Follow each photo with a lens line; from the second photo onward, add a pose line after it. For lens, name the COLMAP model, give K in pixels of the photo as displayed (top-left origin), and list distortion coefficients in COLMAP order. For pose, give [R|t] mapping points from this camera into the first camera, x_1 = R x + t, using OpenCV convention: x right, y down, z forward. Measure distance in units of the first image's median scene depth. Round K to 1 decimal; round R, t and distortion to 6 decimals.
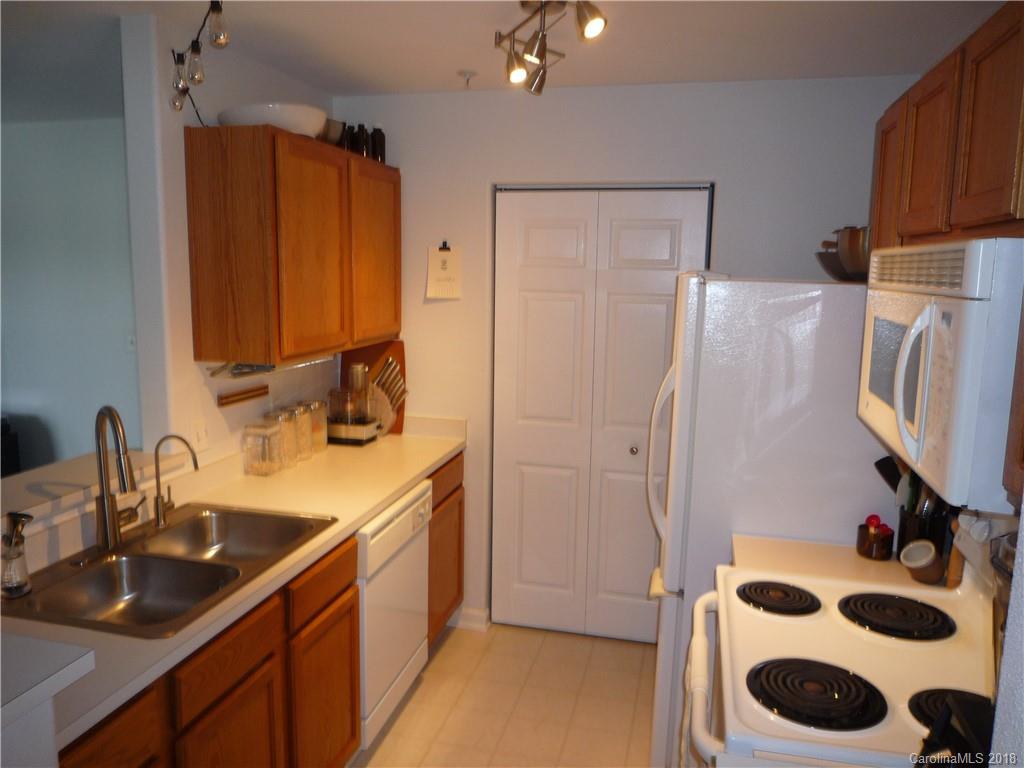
lens RADIAL K [[767.2, 0, 516.5], [0, 767.2, 385.6], [0, 0, 1]] dist [0.016323, -0.065299]
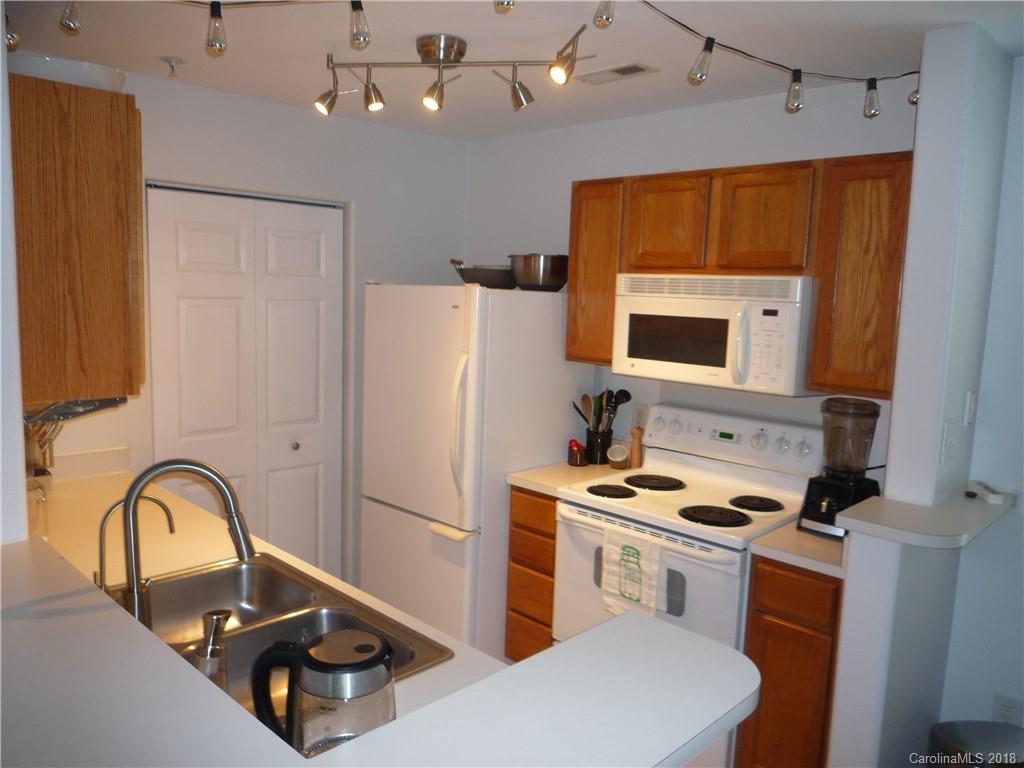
lens RADIAL K [[767.2, 0, 516.5], [0, 767.2, 385.6], [0, 0, 1]] dist [0.016323, -0.065299]
pose [[0.499619, -0.109197, 0.859335, -0.800949], [0.107535, 0.992168, 0.063555, -0.045665], [-0.859545, 0.060656, 0.507448, 0.256243]]
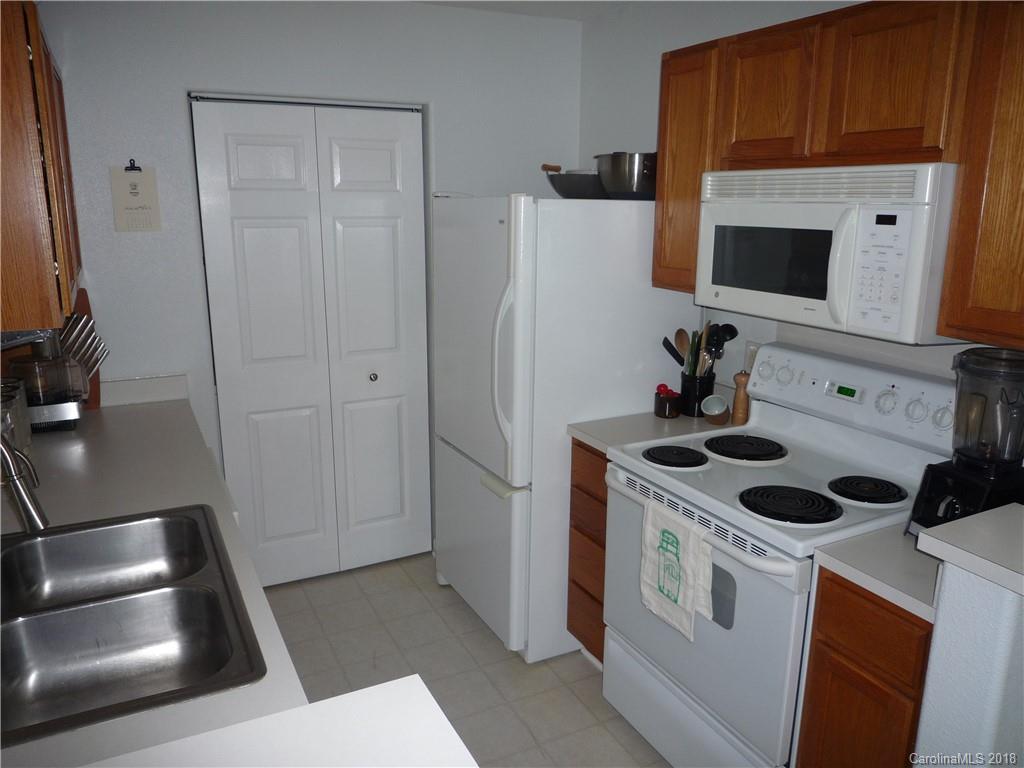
lens RADIAL K [[767.2, 0, 516.5], [0, 767.2, 385.6], [0, 0, 1]] dist [0.016323, -0.065299]
pose [[0.753779, -0.169330, 0.634937, -0.456714], [0.110312, 0.985124, 0.131762, -0.020925], [-0.647803, -0.029278, 0.761245, 0.161011]]
